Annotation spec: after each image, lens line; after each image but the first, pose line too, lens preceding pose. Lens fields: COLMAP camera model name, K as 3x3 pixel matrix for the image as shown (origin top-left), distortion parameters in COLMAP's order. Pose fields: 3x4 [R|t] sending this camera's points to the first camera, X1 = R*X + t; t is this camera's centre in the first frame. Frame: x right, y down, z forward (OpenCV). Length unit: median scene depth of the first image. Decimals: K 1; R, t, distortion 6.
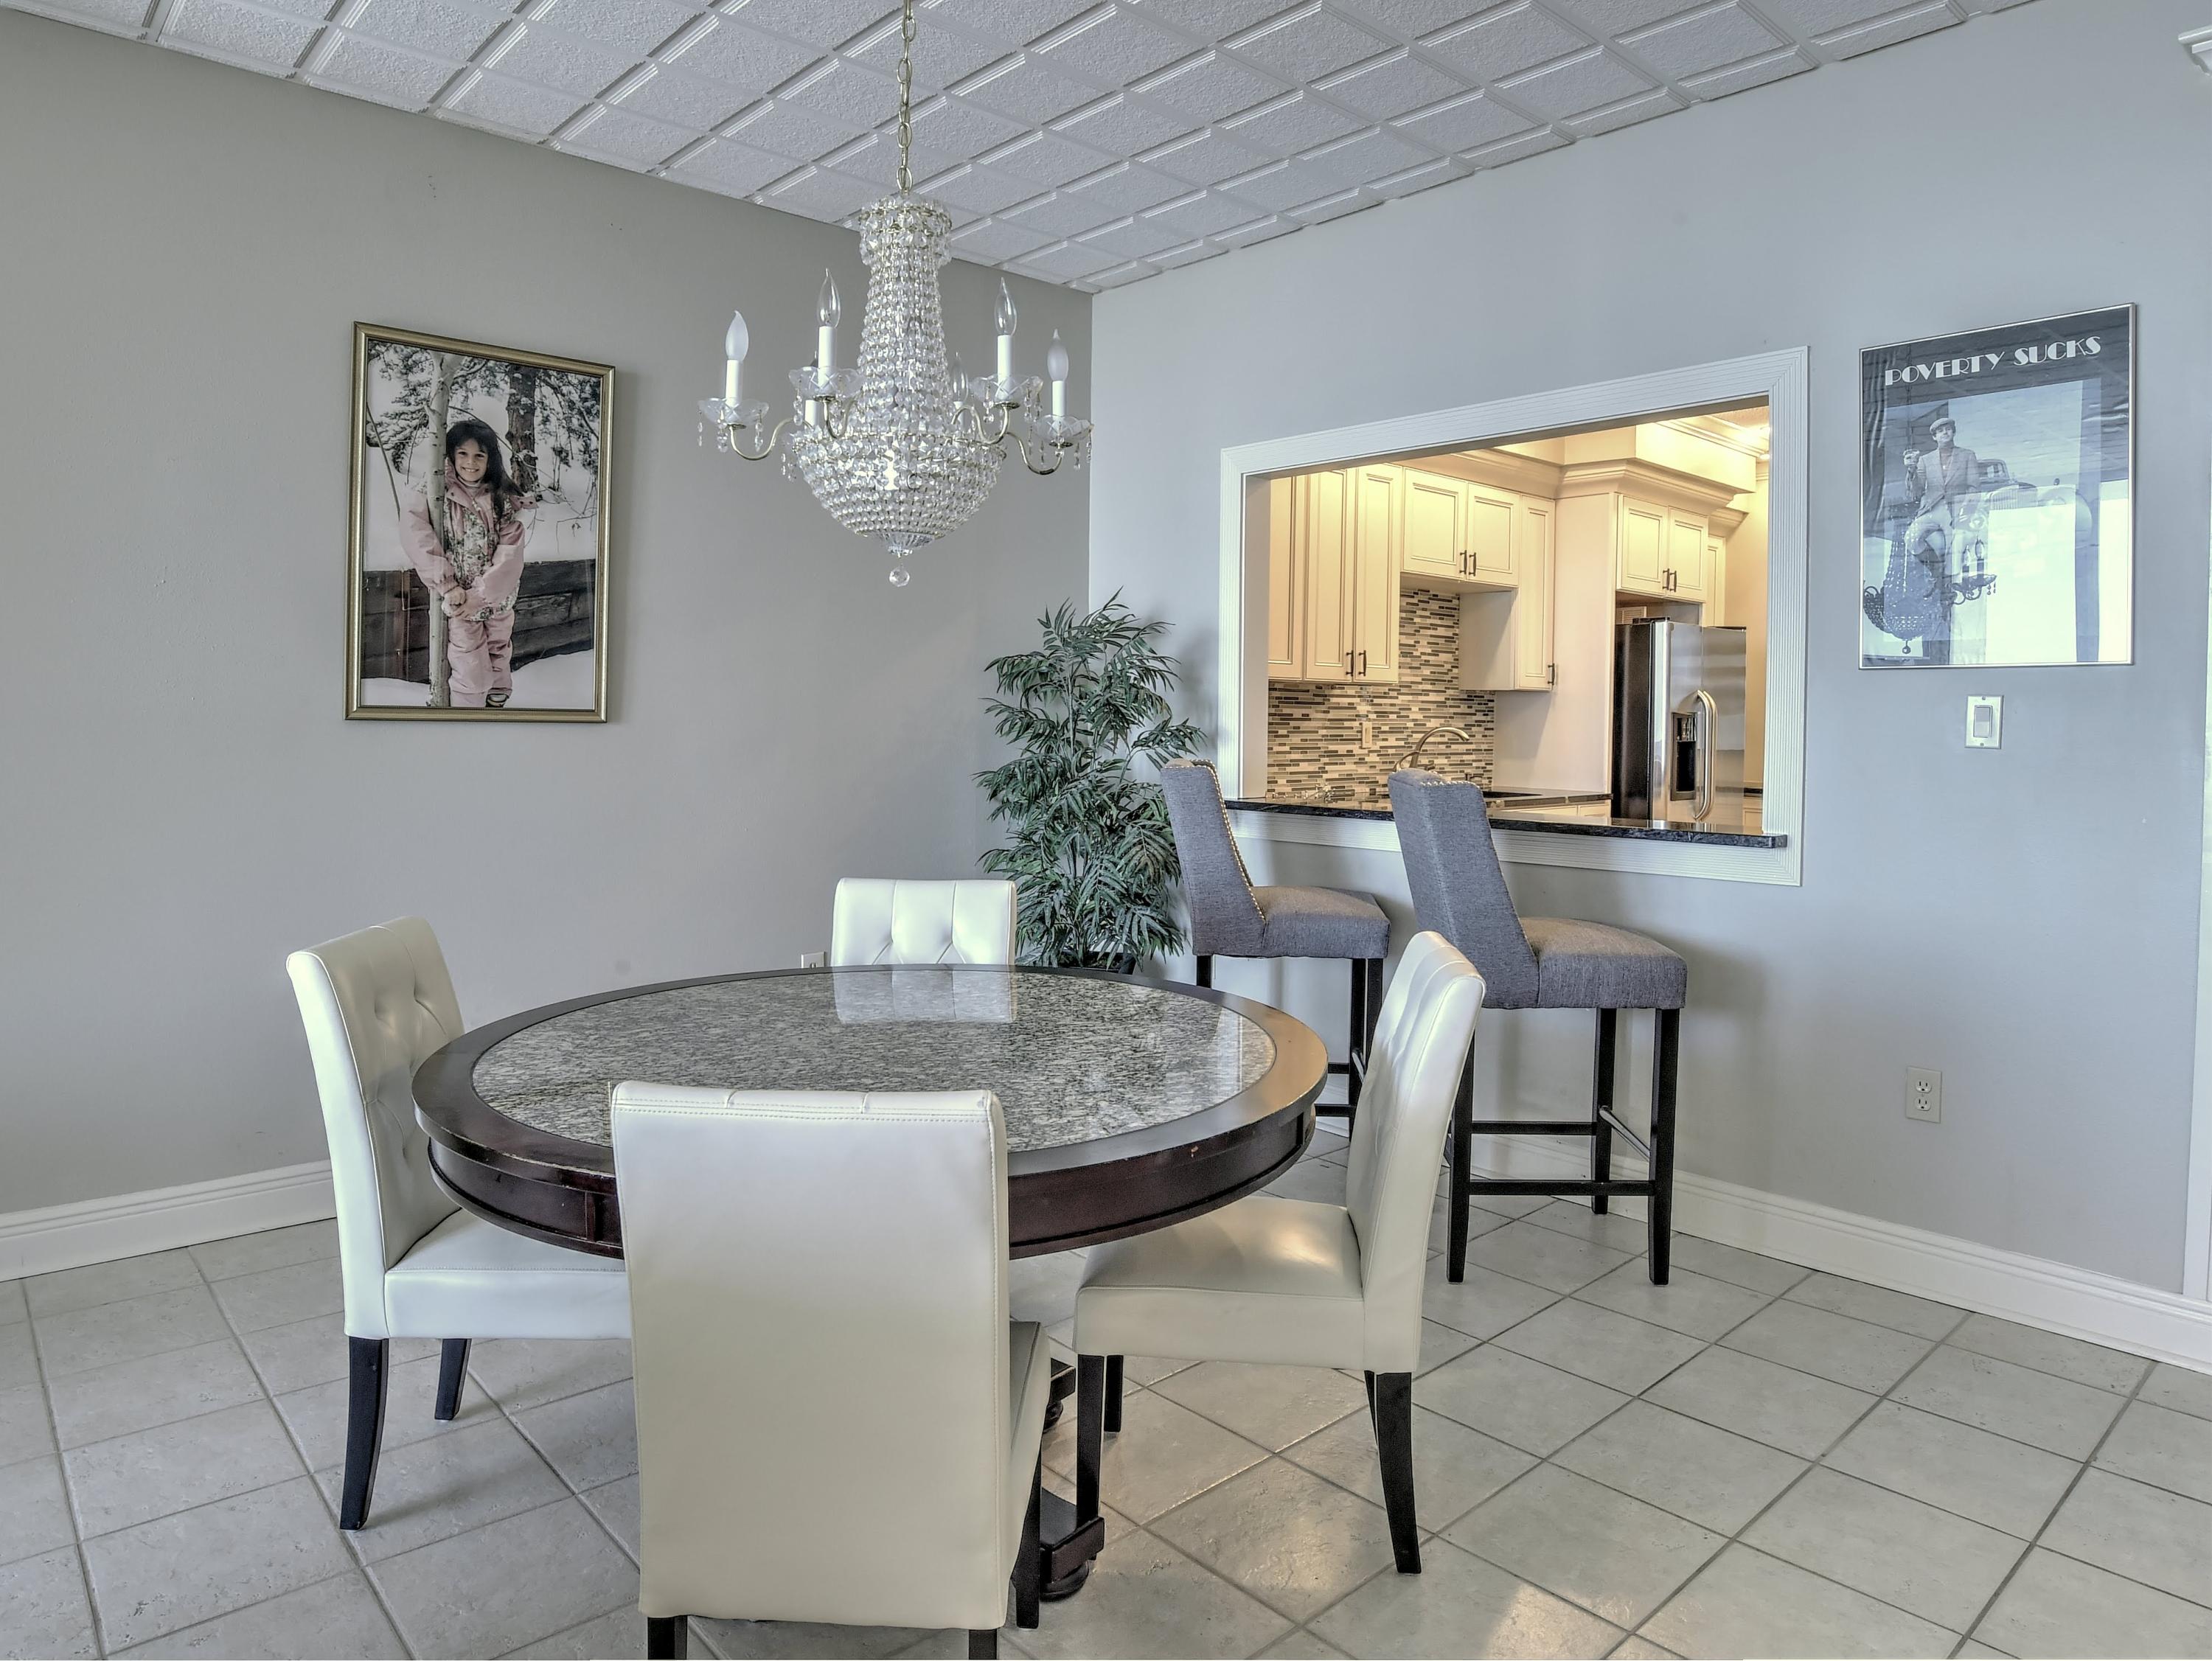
lens RADIAL K [[1390.9, 0, 1109.8], [0, 1390.9, 819.9], [0, 0, 1]] dist [-0.058749, 0.004582]
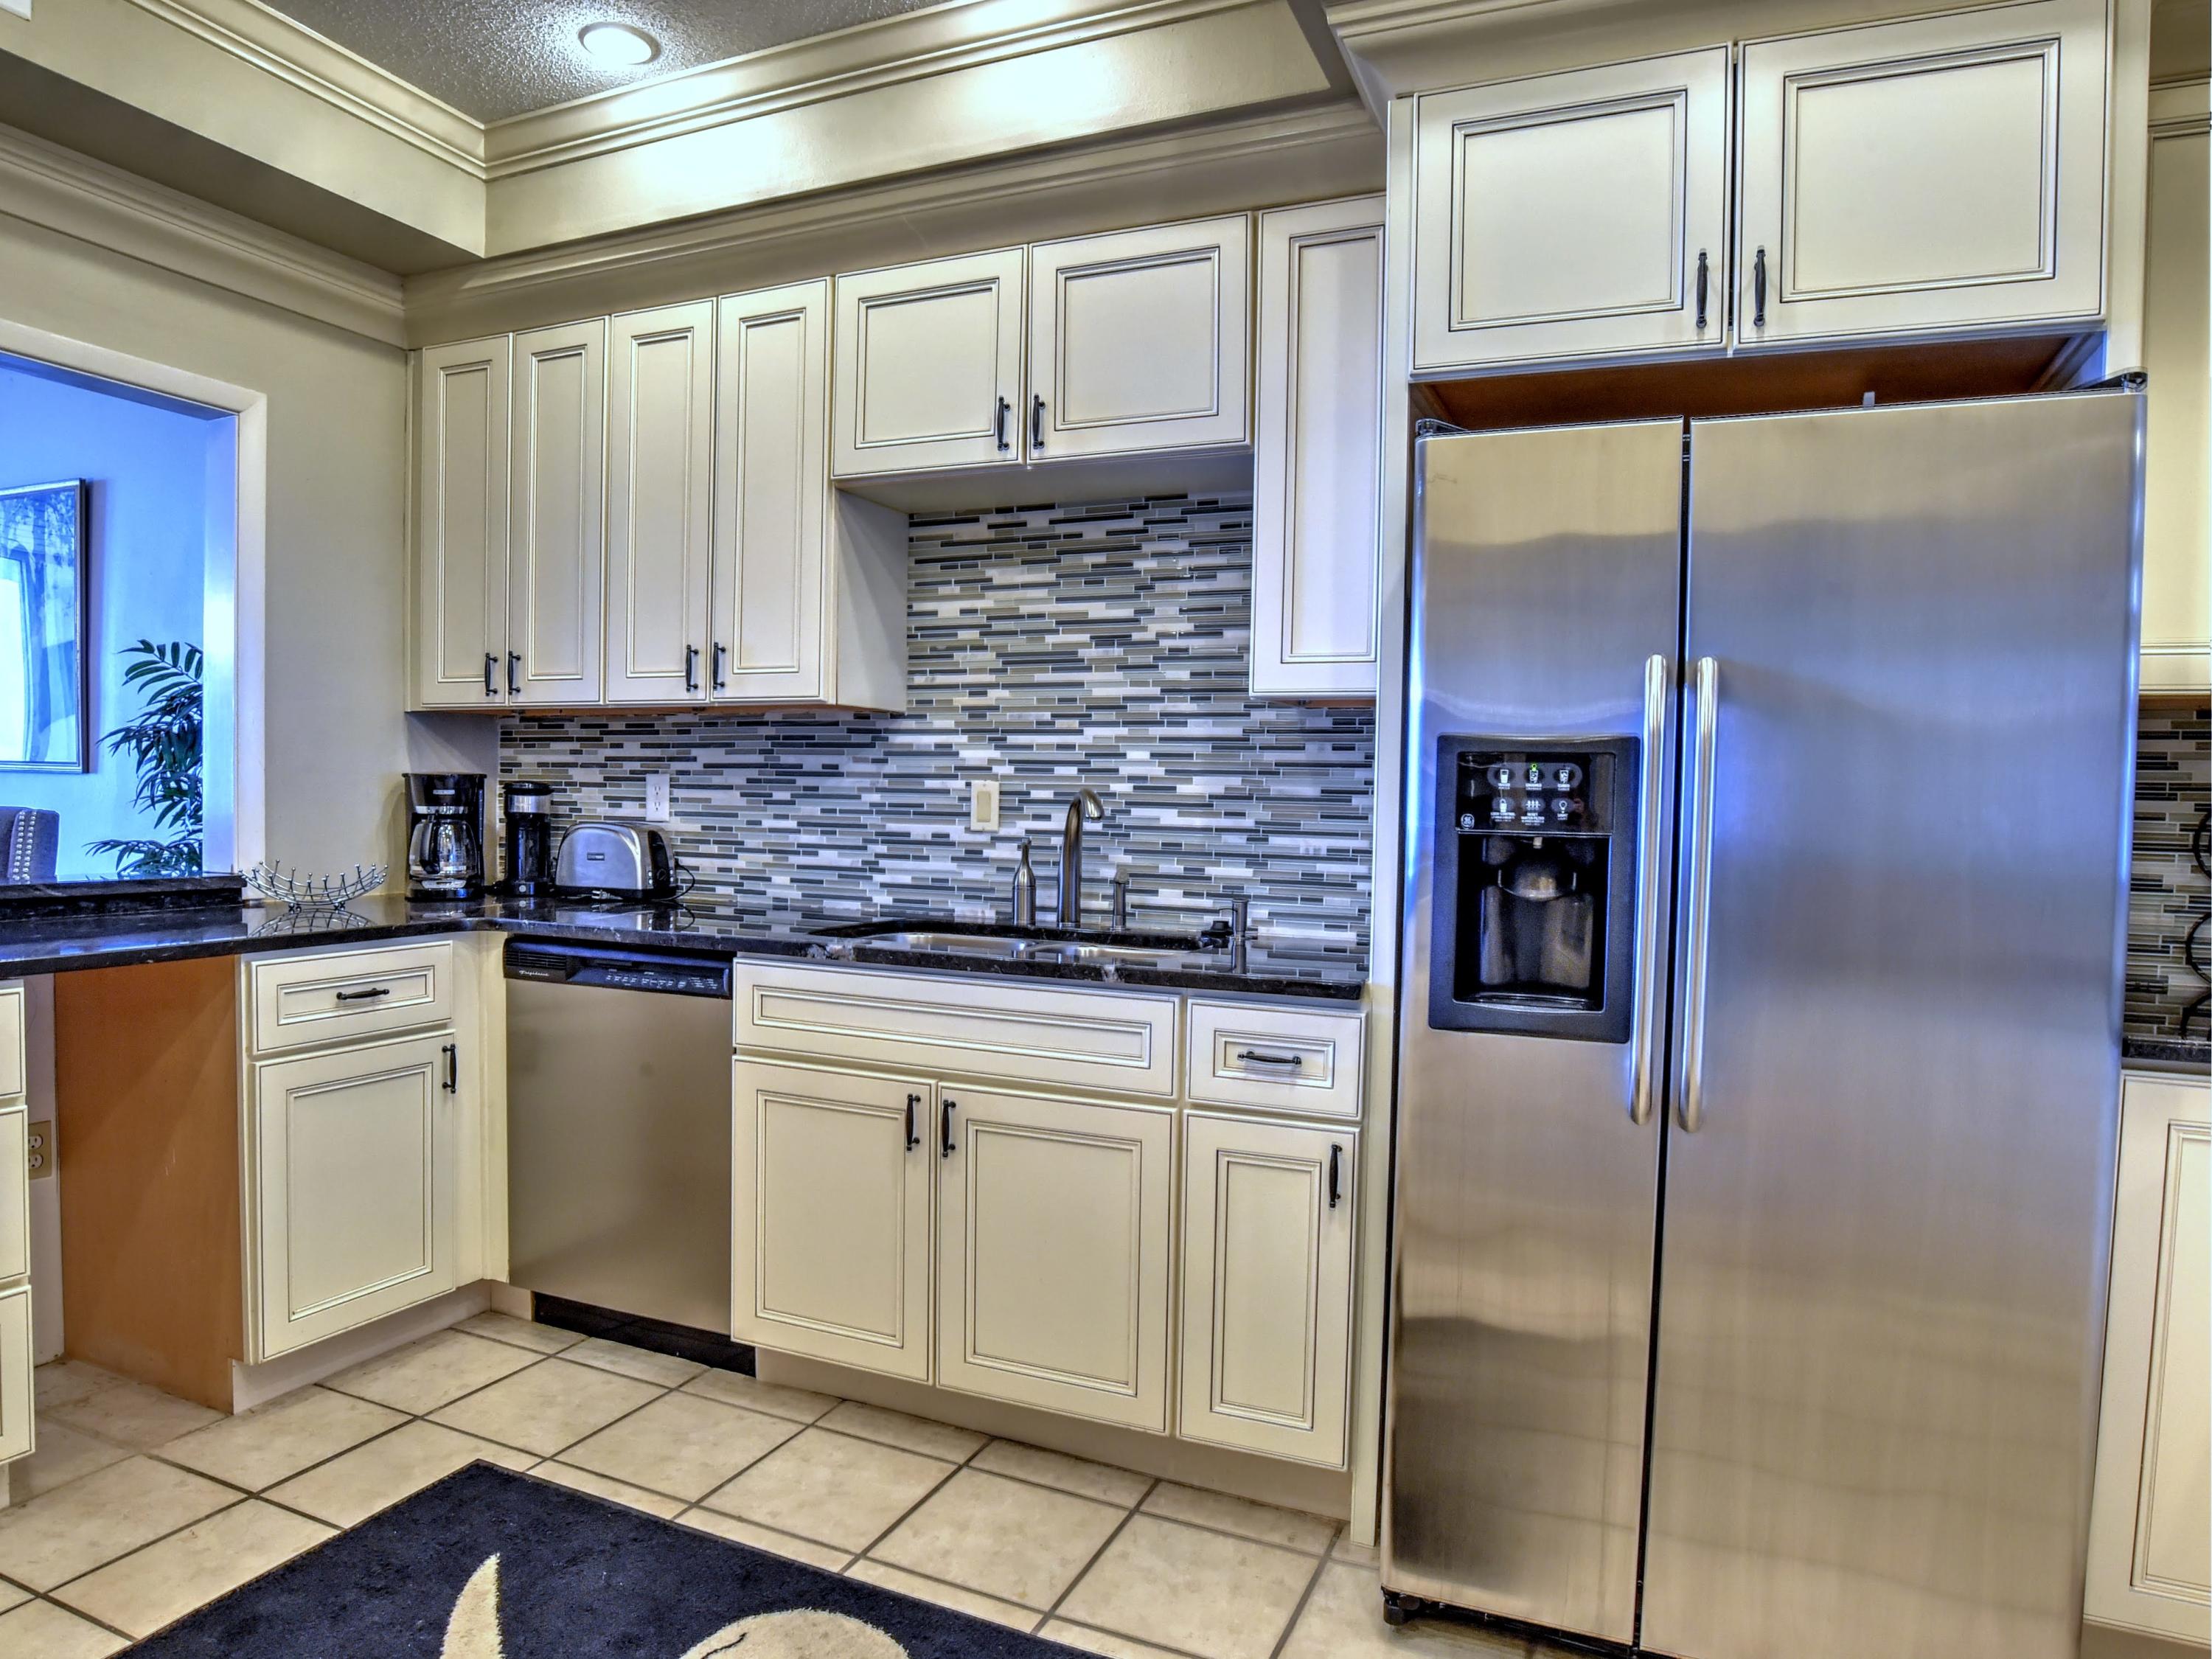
lens RADIAL K [[1391.0, 0, 1104.9], [0, 1391.0, 839.1], [0, 0, 1]] dist [-0.058749, 0.004582]
pose [[0.402002, 0.034879, -0.914974, 0.681844], [-0.082106, 0.996622, 0.001918, -0.054540], [0.911950, 0.074354, 0.403508, 0.847728]]
